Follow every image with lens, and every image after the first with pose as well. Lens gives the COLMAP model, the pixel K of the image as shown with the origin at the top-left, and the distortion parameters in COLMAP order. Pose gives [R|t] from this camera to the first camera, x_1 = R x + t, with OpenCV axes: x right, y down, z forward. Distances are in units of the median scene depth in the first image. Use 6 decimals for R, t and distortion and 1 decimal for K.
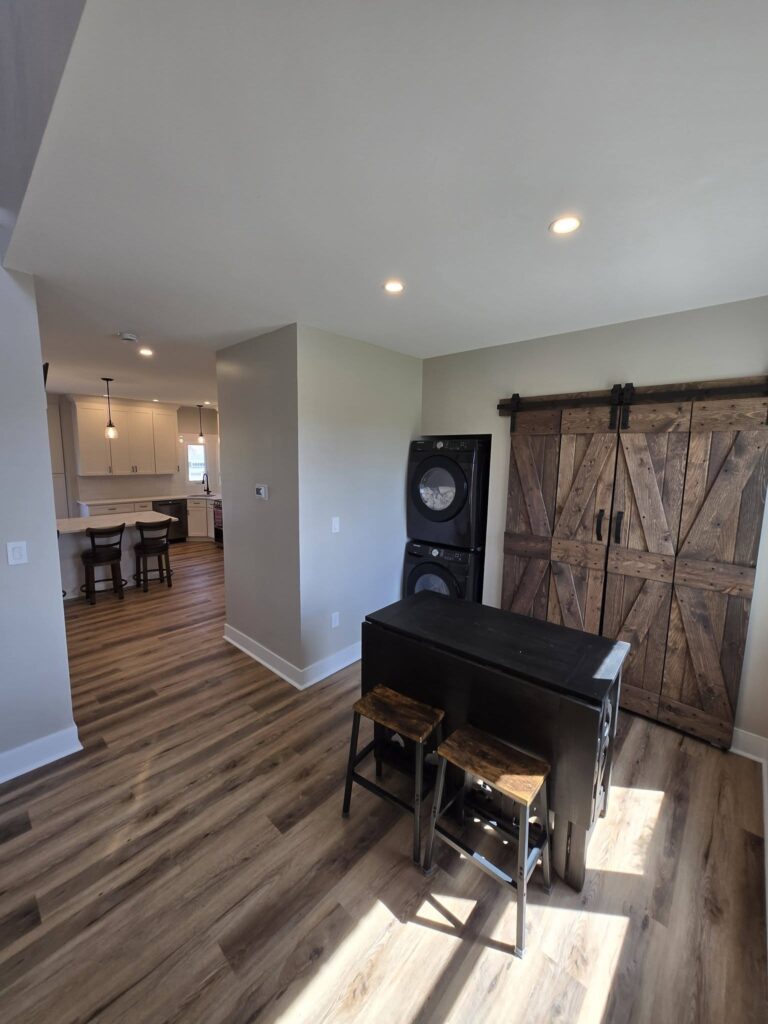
lens RADIAL K [[397.7, 0, 380.9], [0, 397.7, 509.2], [0, 0, 1]] dist [-0.003160, -0.000615]
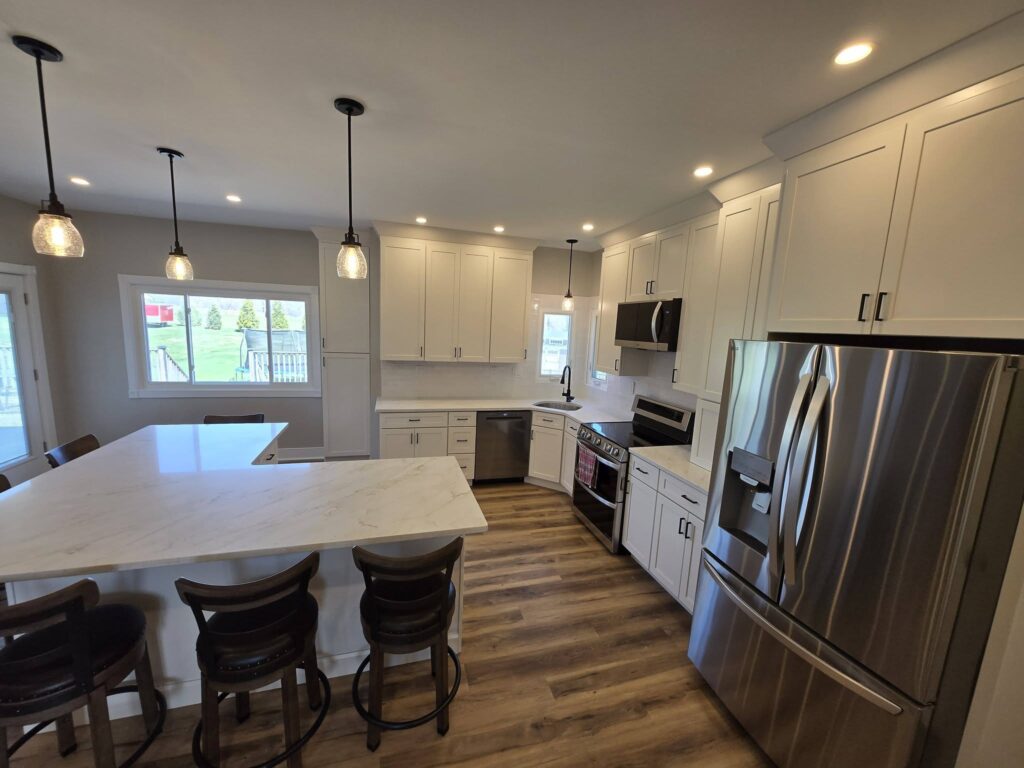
lens RADIAL K [[397.7, 0, 505.0], [0, 397.7, 389.5], [0, 0, 1]] dist [-0.003160, -0.000615]
pose [[0.851275, 0.104521, -0.514205, -0.257491], [-0.103504, 0.994154, 0.030725, -0.073461], [0.514411, 0.027067, 0.857117, 0.543854]]
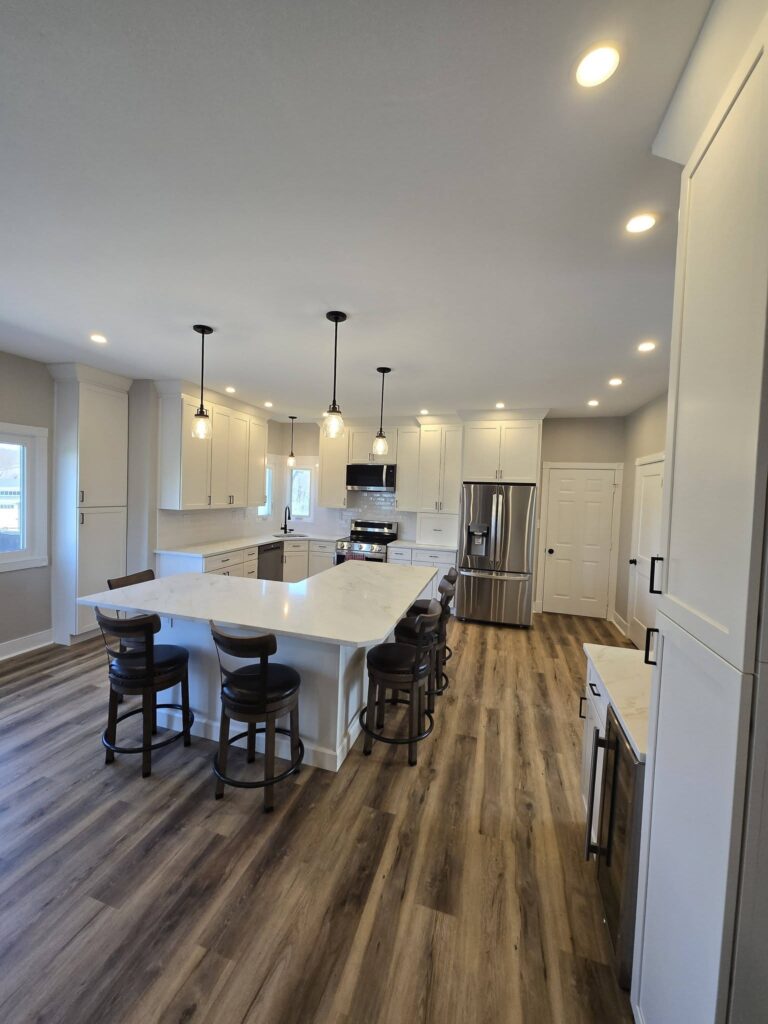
lens RADIAL K [[397.7, 0, 380.2], [0, 397.7, 505.4], [0, 0, 1]] dist [-0.003160, -0.000615]
pose [[0.903450, -0.001536, 0.428690, -0.693380], [0.039934, 0.995947, -0.080592, -0.026574], [-0.426829, 0.089930, 0.899850, 0.280778]]
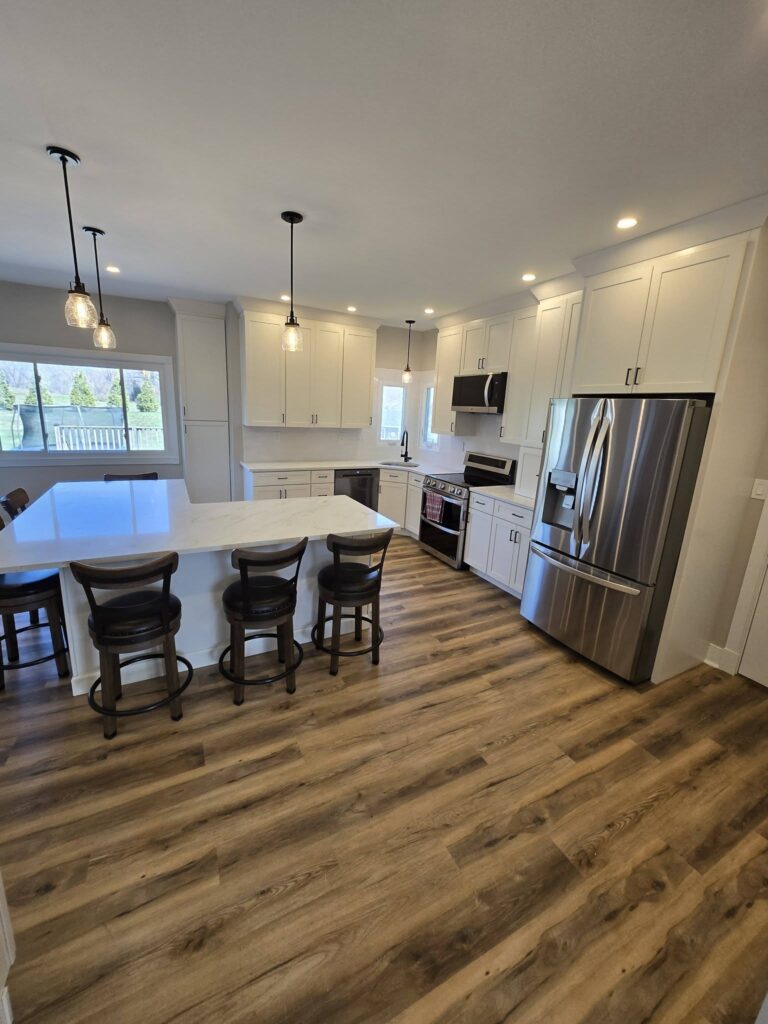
lens RADIAL K [[397.7, 0, 375.7], [0, 397.7, 503.1], [0, 0, 1]] dist [-0.003160, -0.000615]
pose [[0.932222, 0.110029, -0.344755, -0.283032], [-0.080730, 0.991880, 0.098263, -0.035654], [0.352767, -0.063771, 0.933536, 0.408939]]
